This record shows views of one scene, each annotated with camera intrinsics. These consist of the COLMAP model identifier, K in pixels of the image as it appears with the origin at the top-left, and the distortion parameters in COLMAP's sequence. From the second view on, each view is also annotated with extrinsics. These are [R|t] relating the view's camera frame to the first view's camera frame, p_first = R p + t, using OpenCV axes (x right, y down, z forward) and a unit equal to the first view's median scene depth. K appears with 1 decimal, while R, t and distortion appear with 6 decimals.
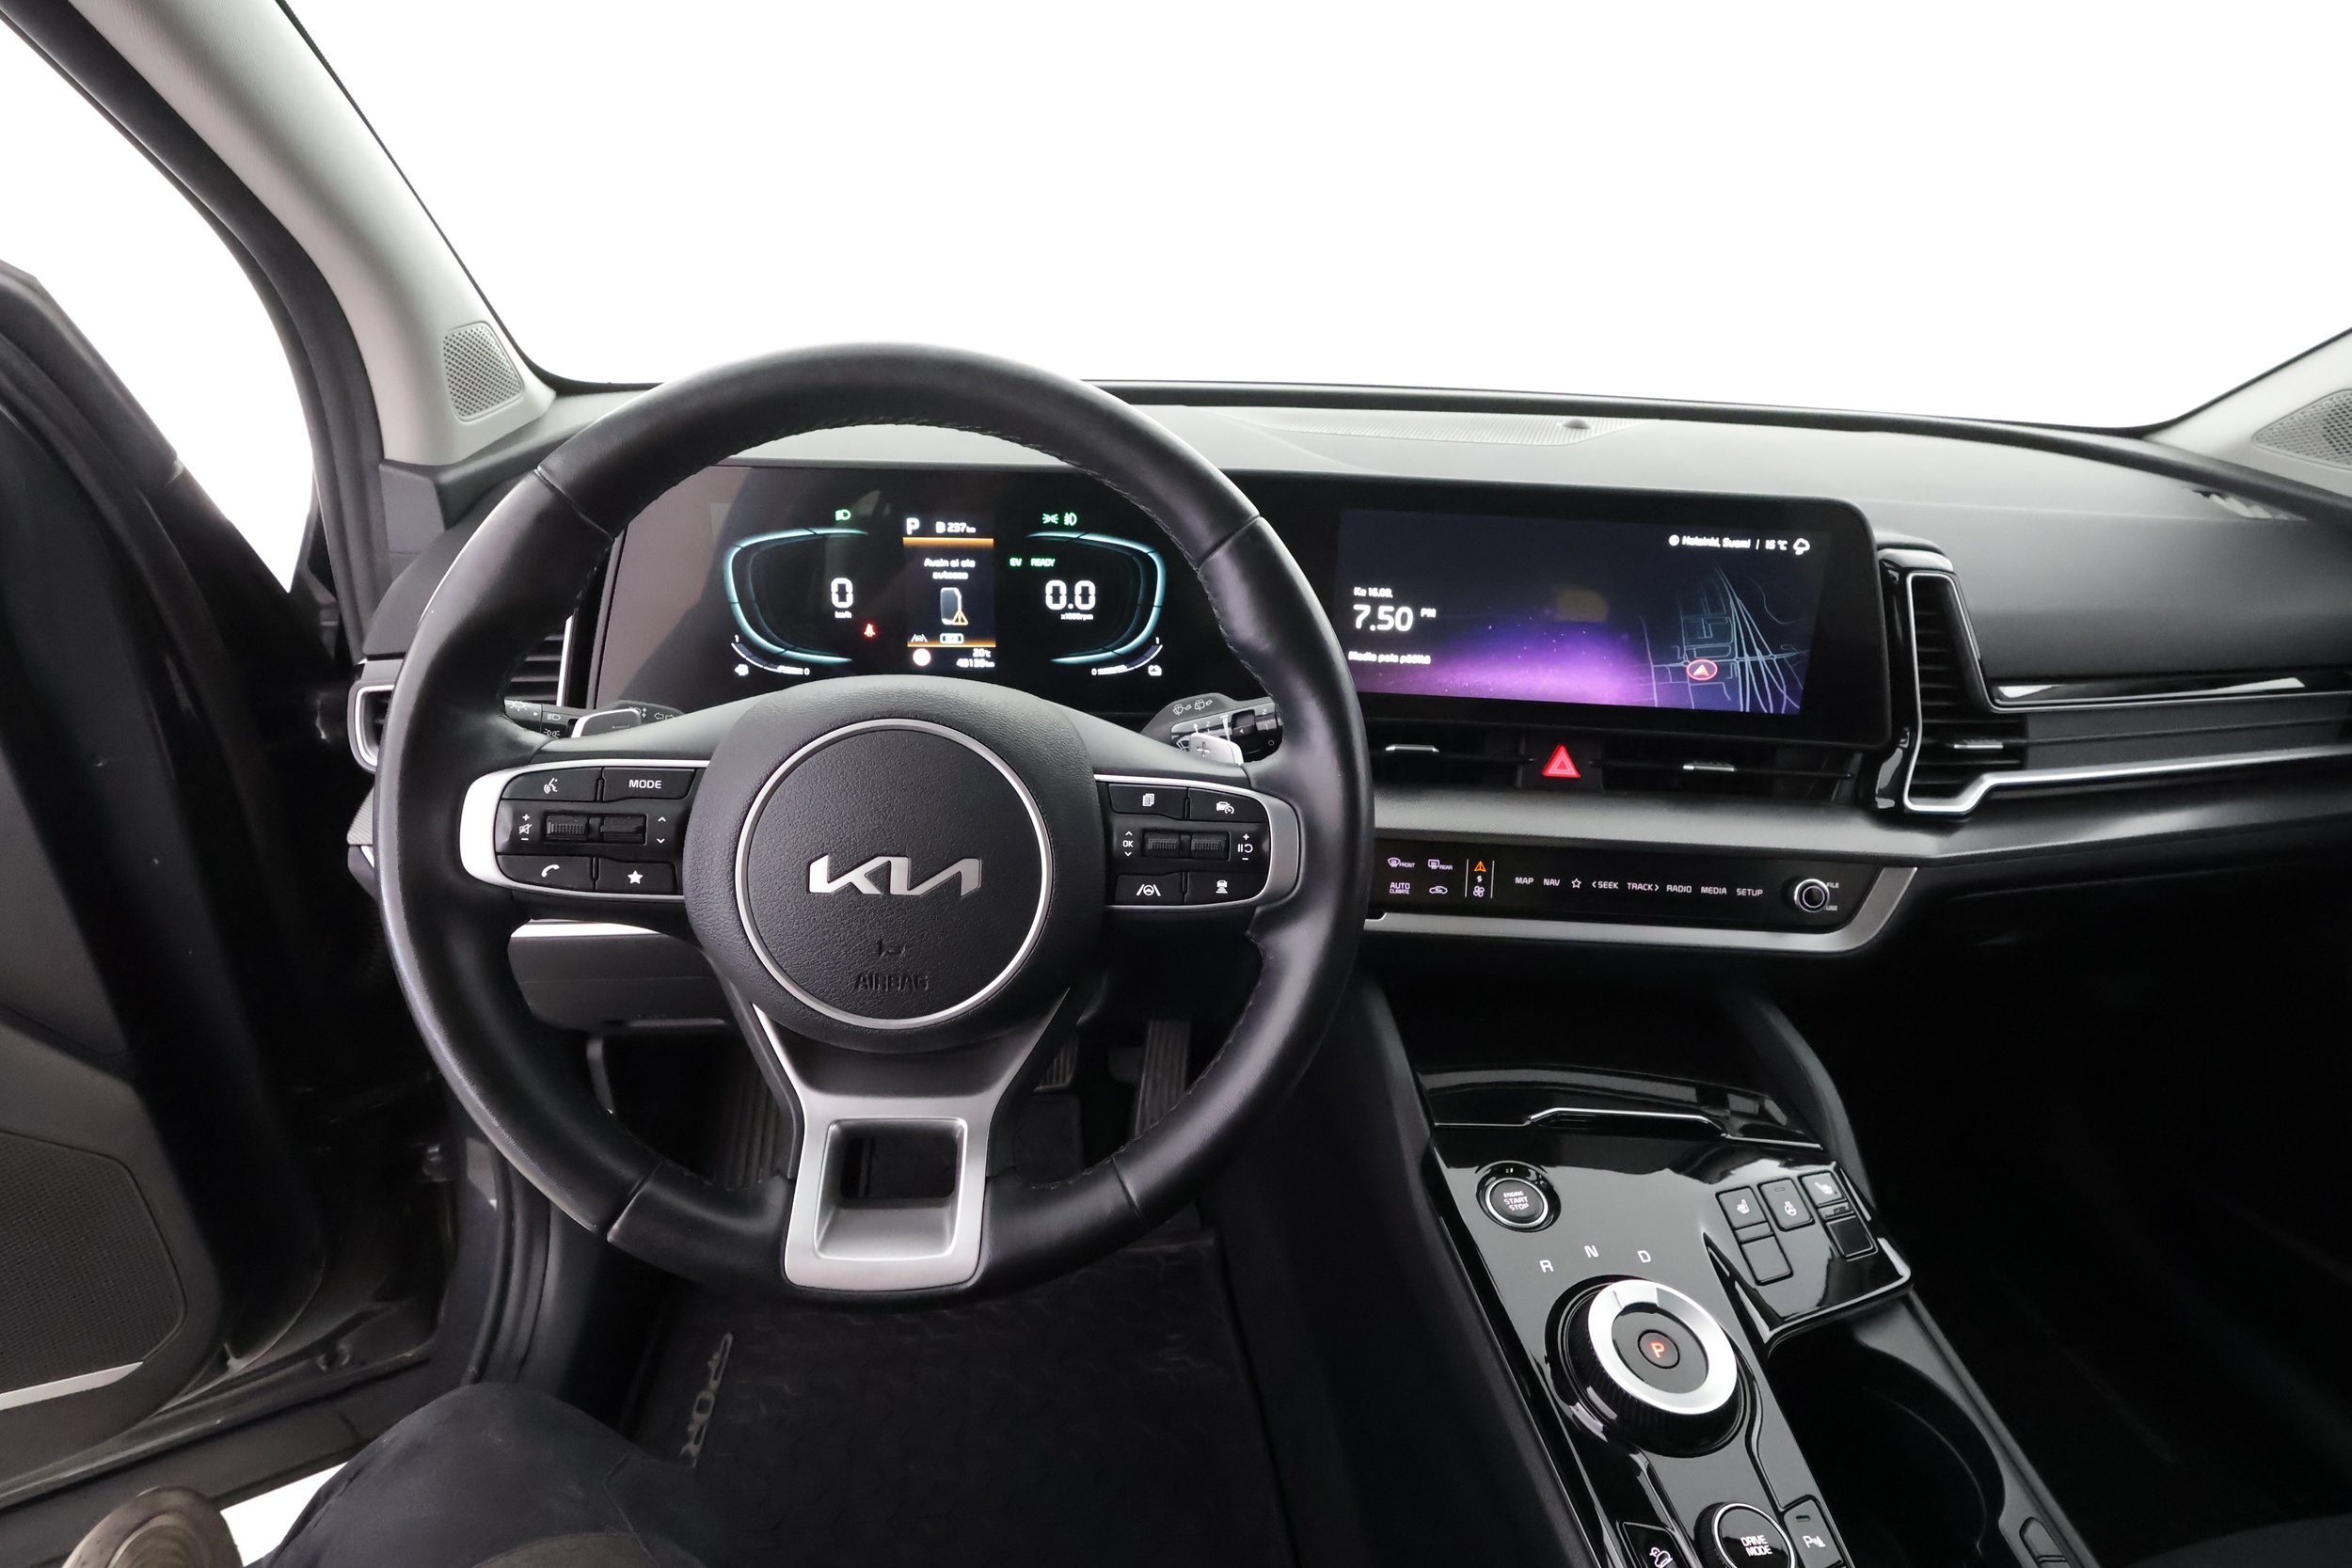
lens RADIAL K [[1054.8, 0, 1176.0], [0, 1054.8, 784.0], [0, 0, 1]] dist [-0.002631, -0.000290]
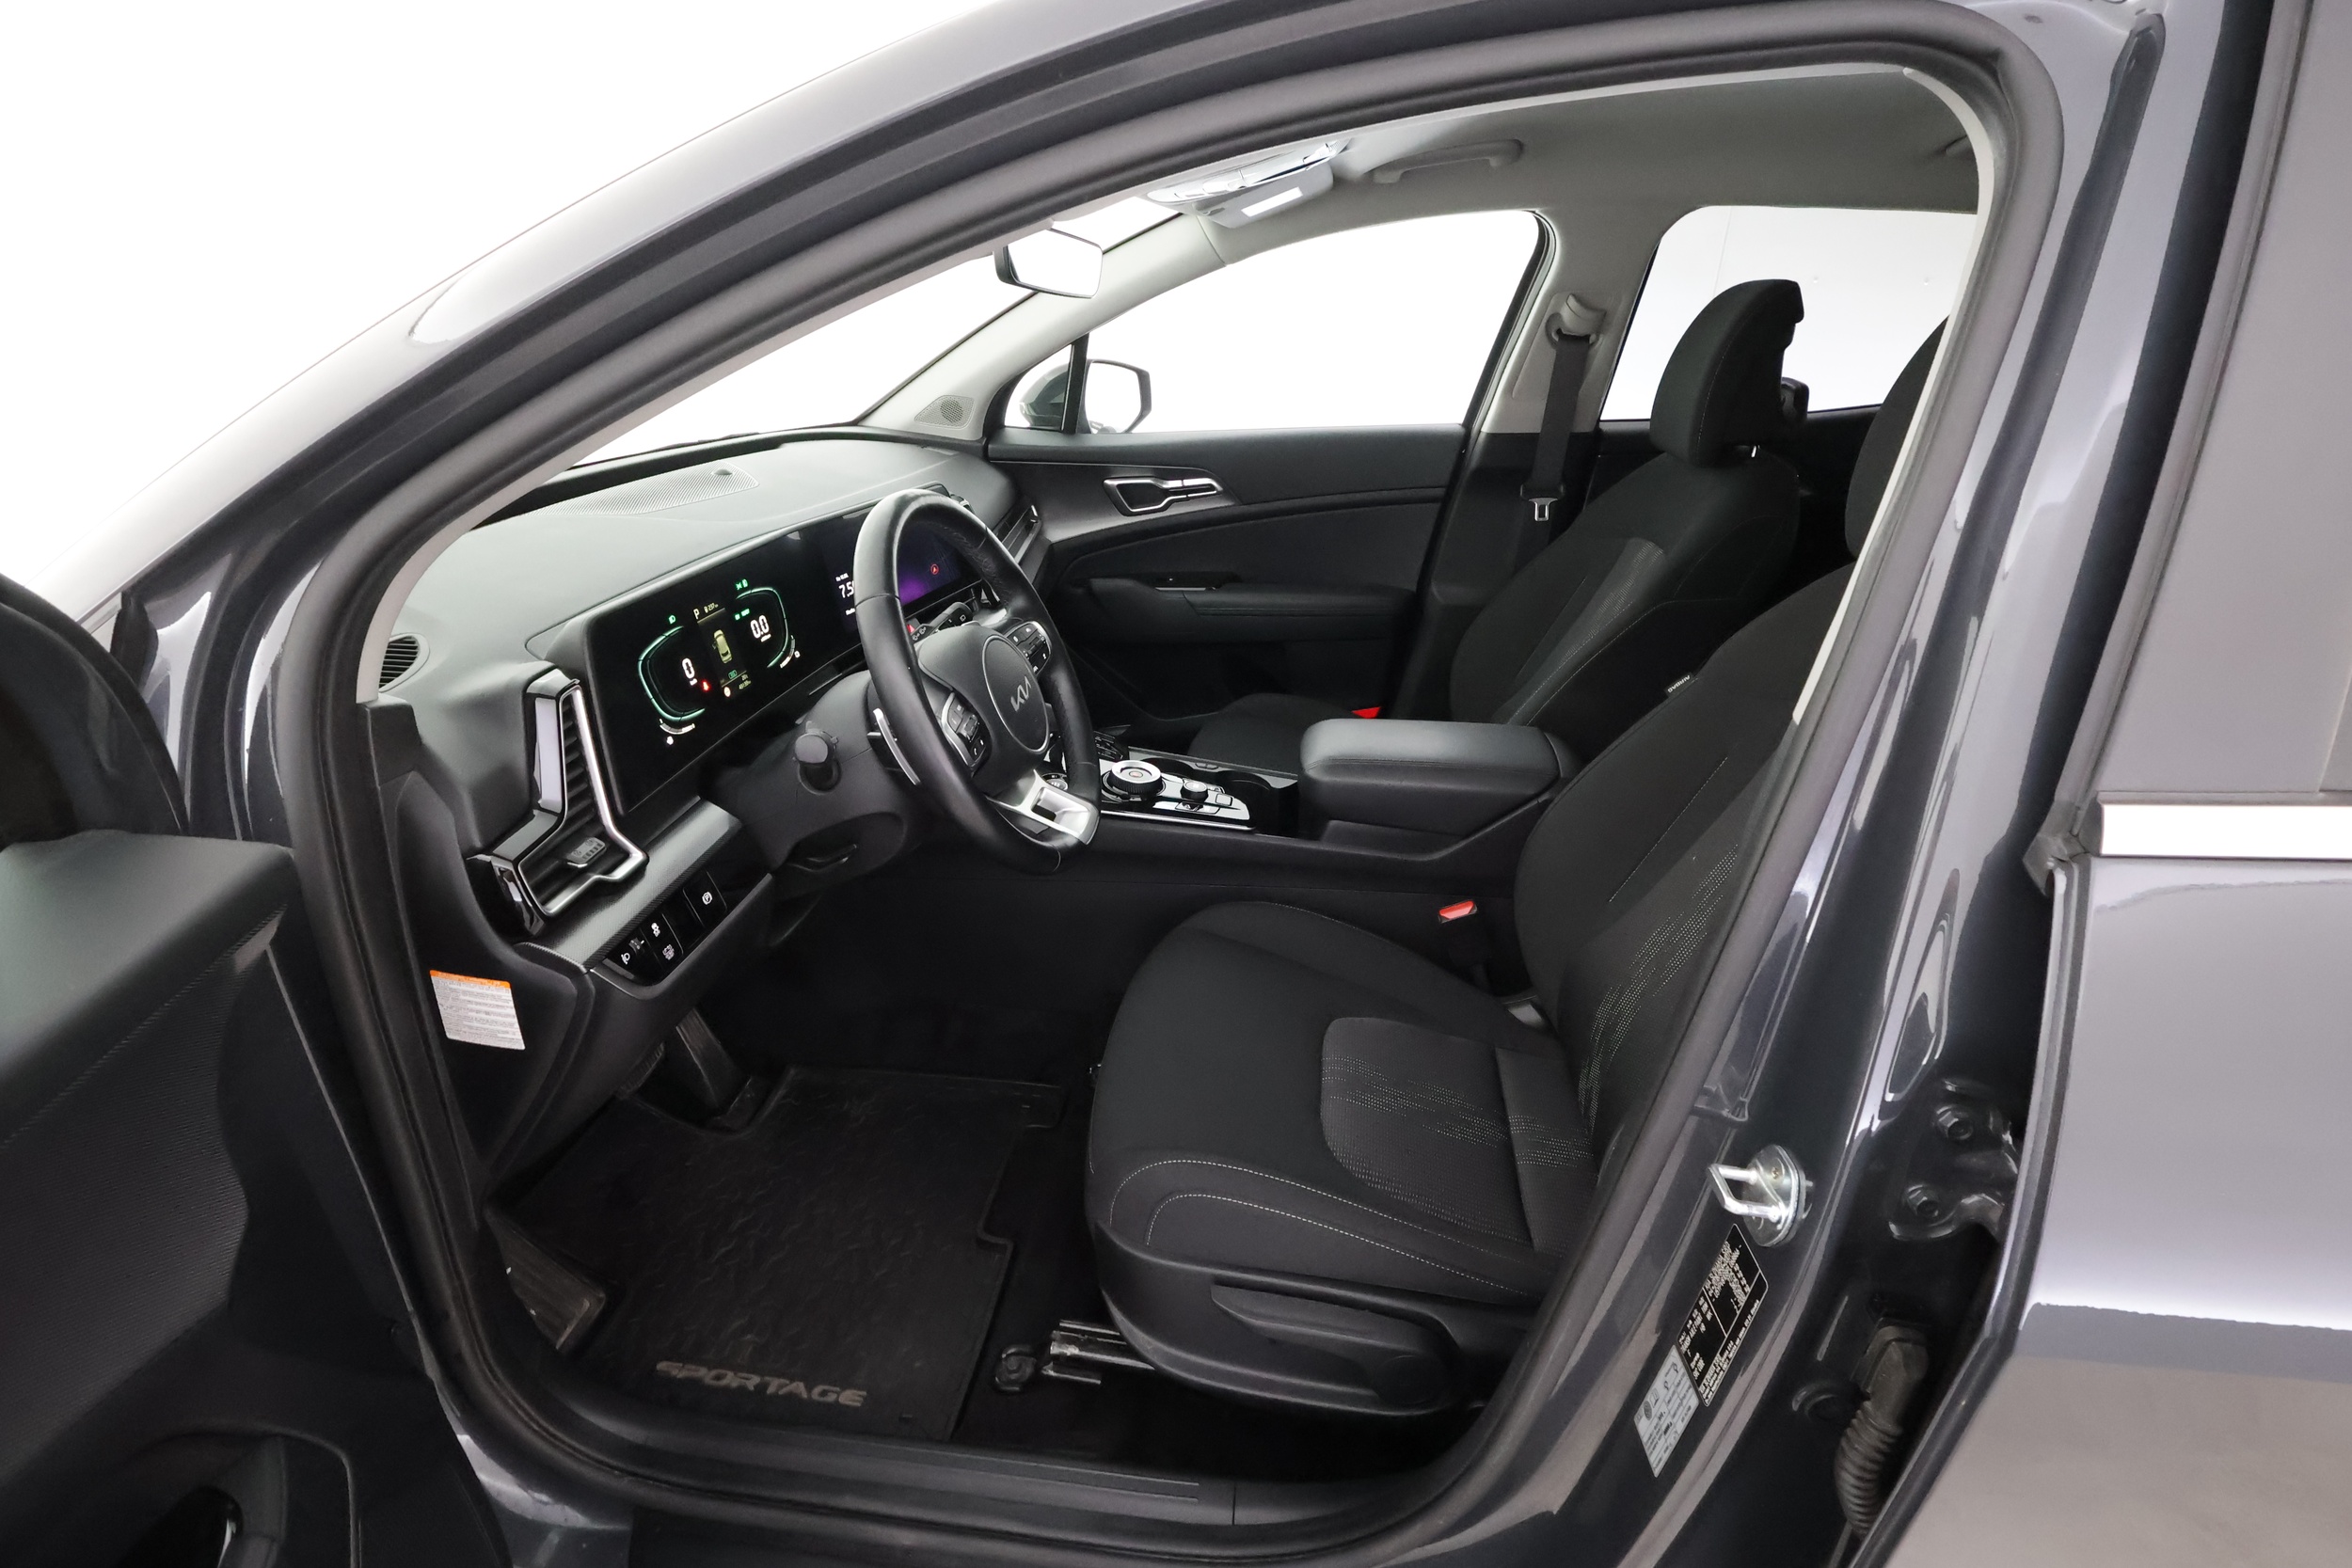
lens RADIAL K [[1054.8, 0, 1176.0], [0, 1054.8, 784.0], [0, 0, 1]] dist [-0.002631, -0.000290]
pose [[0.237664, -0.440150, 0.865901, -1.511014], [0.403723, 0.855557, 0.324082, -0.243257], [-0.883472, 0.272562, 0.381034, -0.148974]]
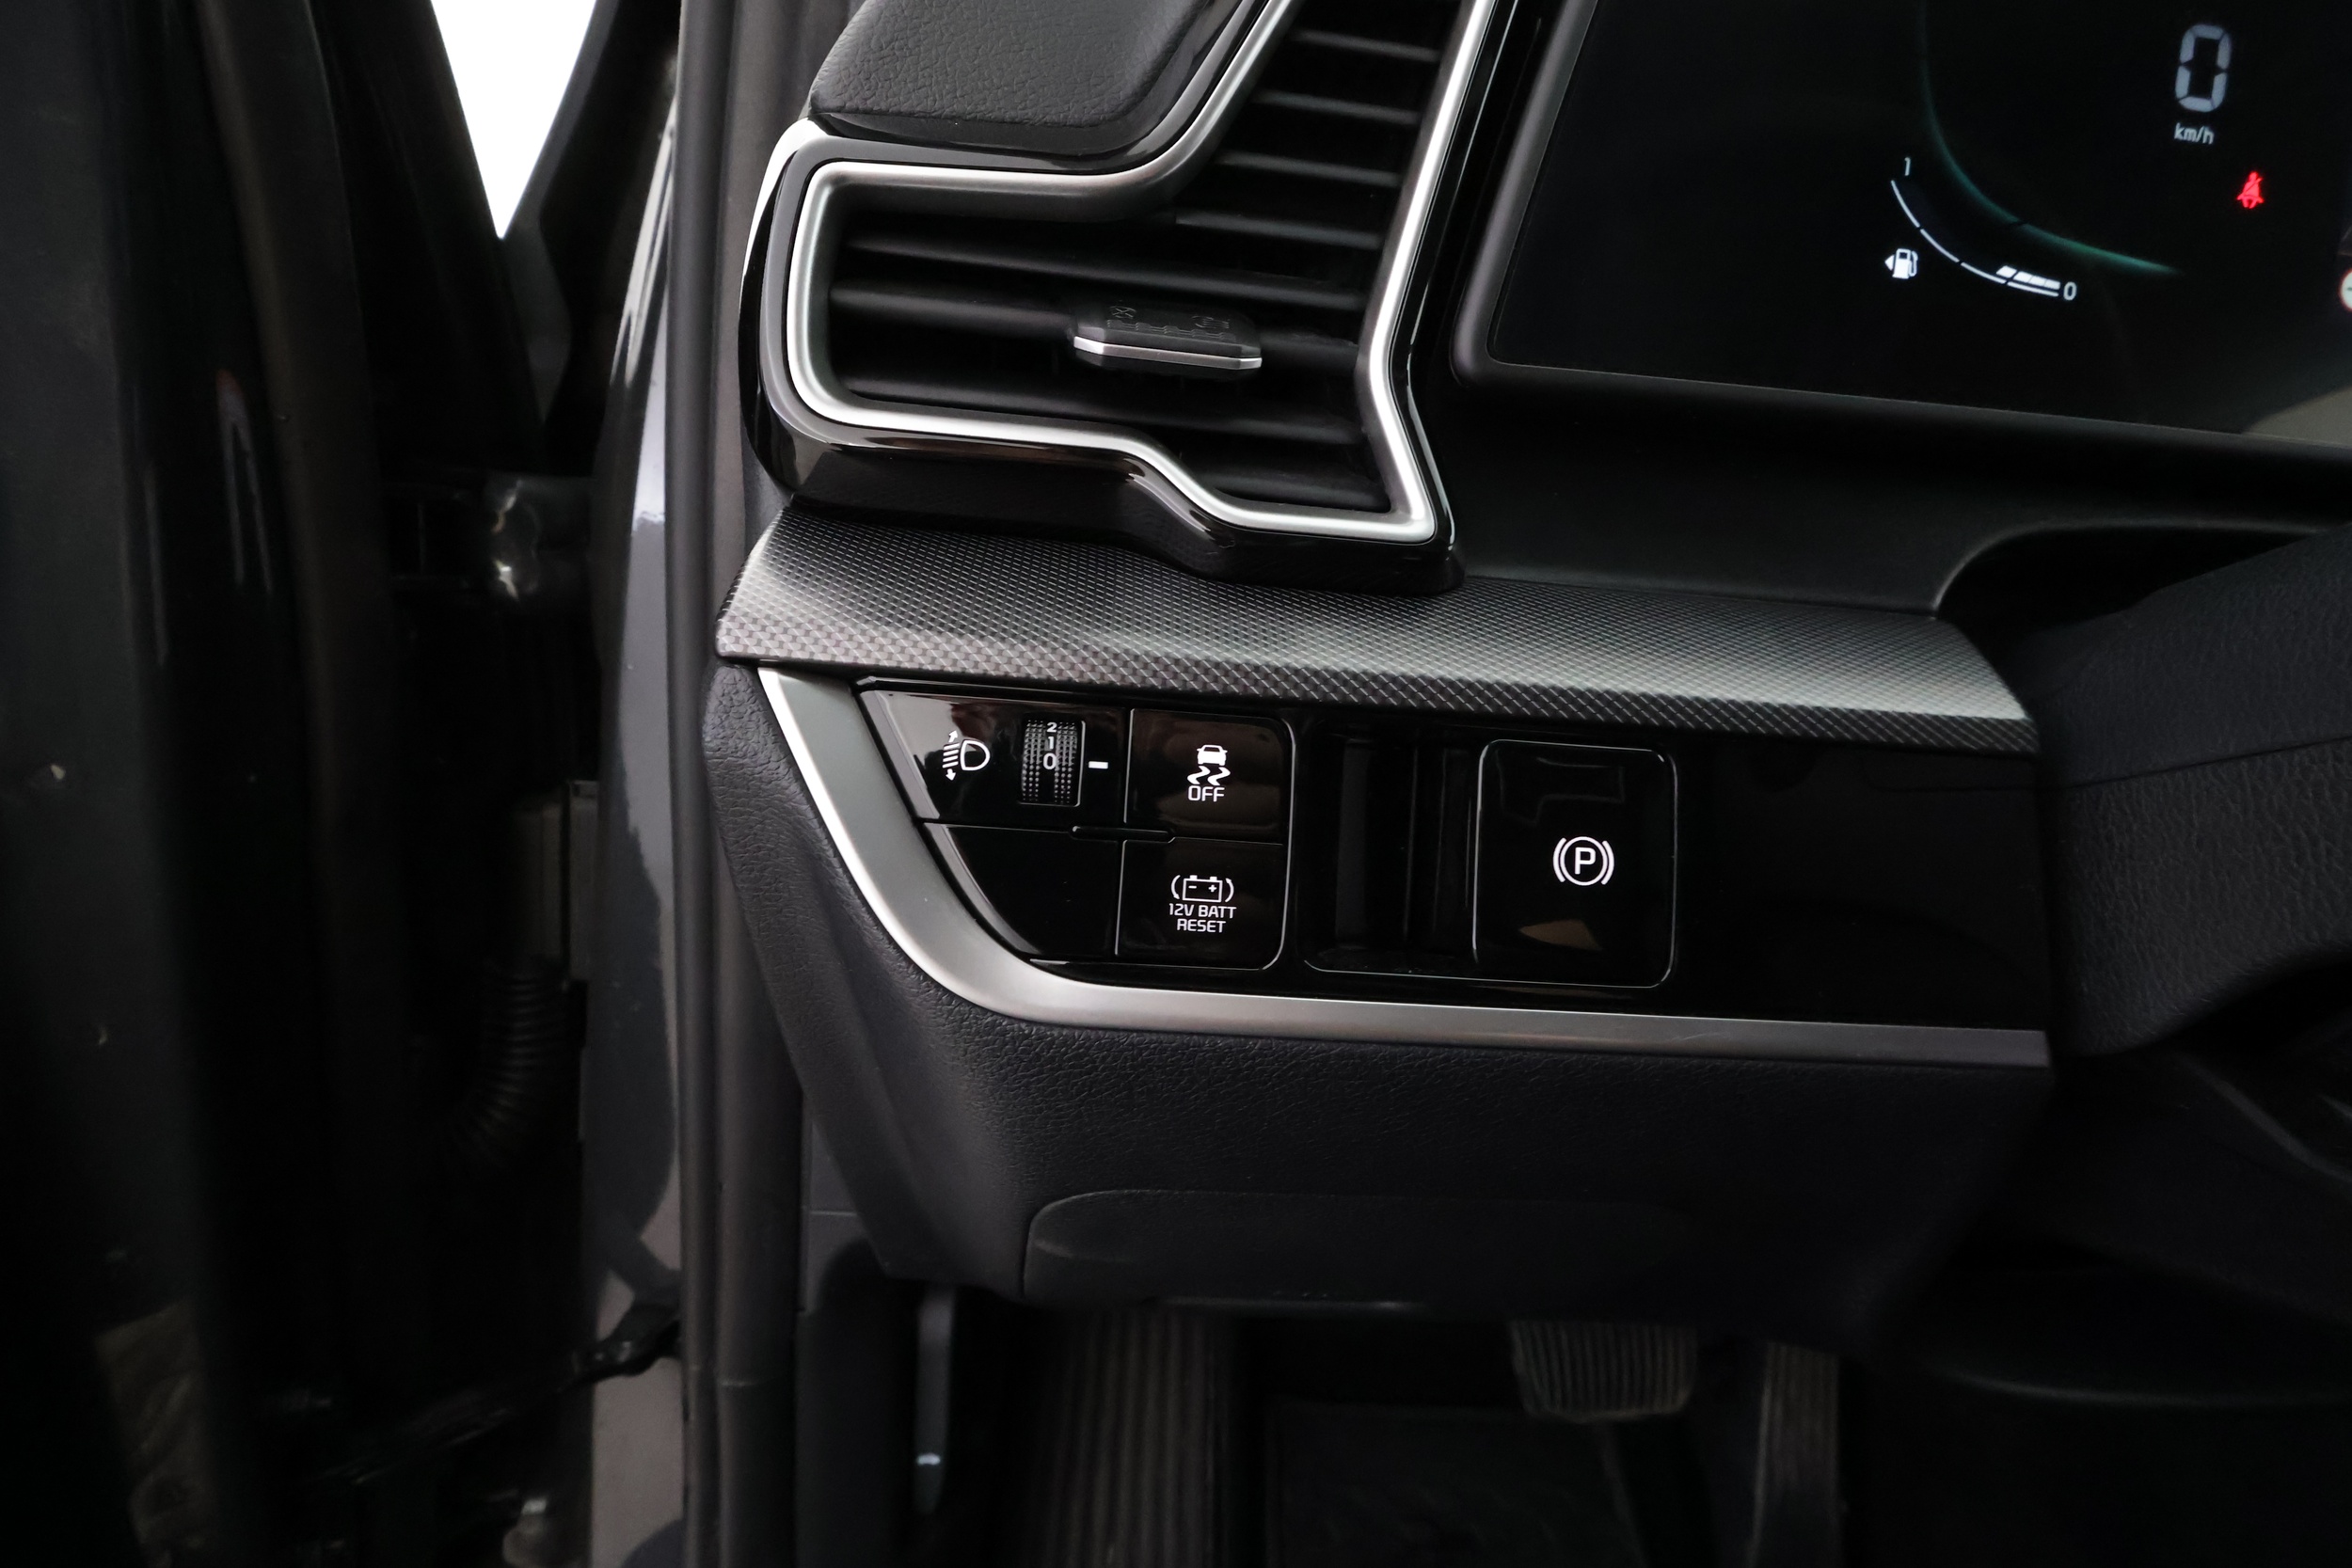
lens RADIAL K [[1054.8, 0, 1176.0], [0, 1054.8, 784.0], [0, 0, 1]] dist [-0.002631, -0.000290]
pose [[0.998226, 0.058358, -0.011773, -0.621854], [-0.059496, 0.984946, -0.162303, 0.120853], [0.002124, 0.162715, 0.986671, 0.689780]]
